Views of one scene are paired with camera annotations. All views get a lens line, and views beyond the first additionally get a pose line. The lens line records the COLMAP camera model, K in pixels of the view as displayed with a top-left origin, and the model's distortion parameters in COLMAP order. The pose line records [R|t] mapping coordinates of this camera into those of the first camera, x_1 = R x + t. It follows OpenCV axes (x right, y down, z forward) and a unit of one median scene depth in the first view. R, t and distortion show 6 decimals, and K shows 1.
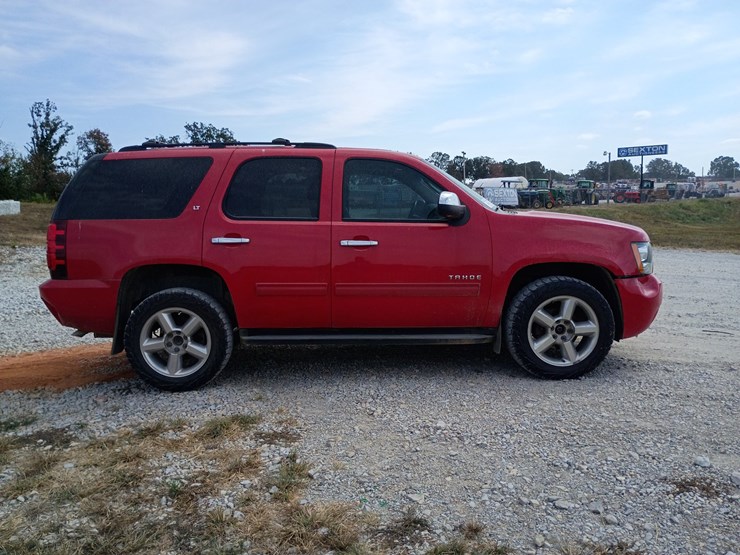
lens RADIAL K [[652.7, 0, 367.7], [0, 652.7, 275.2], [0, 0, 1]] dist [0.064031, -0.088569]
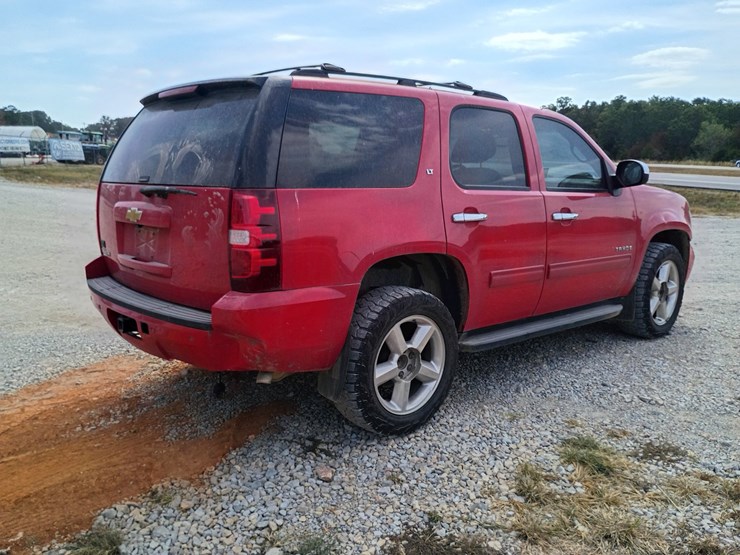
lens RADIAL K [[652.7, 0, 367.7], [0, 652.7, 275.2], [0, 0, 1]] dist [0.064031, -0.088569]
pose [[0.741637, -0.084088, 0.665510, -0.780308], [0.041342, 0.995956, 0.079769, -0.050192], [-0.669526, -0.031647, 0.742114, 0.514571]]
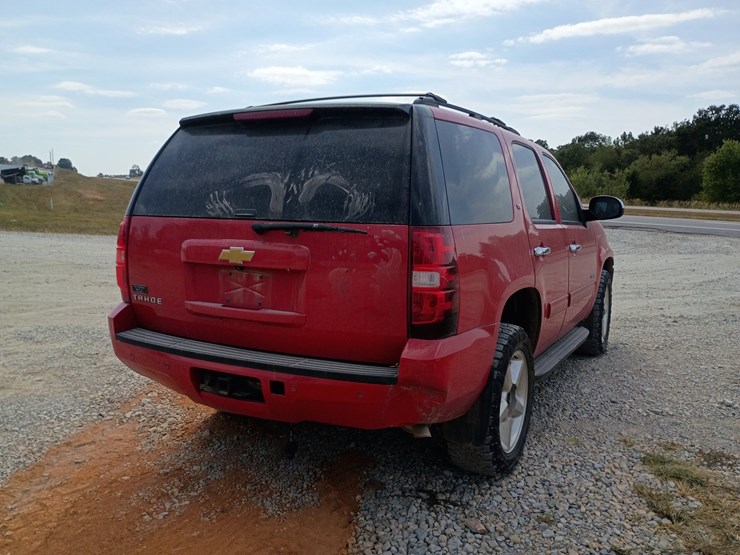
lens RADIAL K [[646.0, 0, 370.0], [0, 646.0, 277.5], [0, 0, 1]] dist [0.060239, -0.076025]
pose [[0.465172, -0.078261, 0.881754, -0.950944], [0.052955, 0.996761, 0.060532, -0.076219], [-0.883635, 0.018535, 0.467810, 0.803001]]
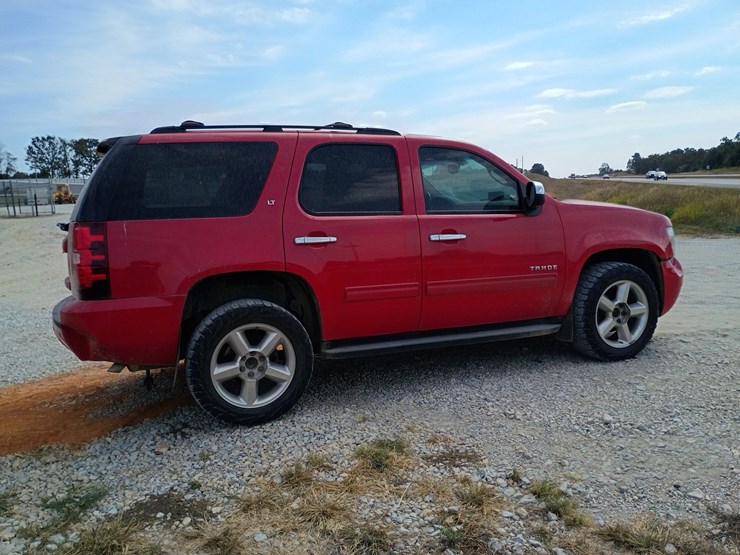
lens RADIAL K [[652.7, 0, 367.7], [0, 652.7, 275.2], [0, 0, 1]] dist [0.064031, -0.088569]
pose [[0.924963, -0.059513, 0.375368, -0.461183], [0.056521, 0.998221, 0.018987, -0.019060], [-0.375831, 0.003654, 0.926681, 0.180460]]
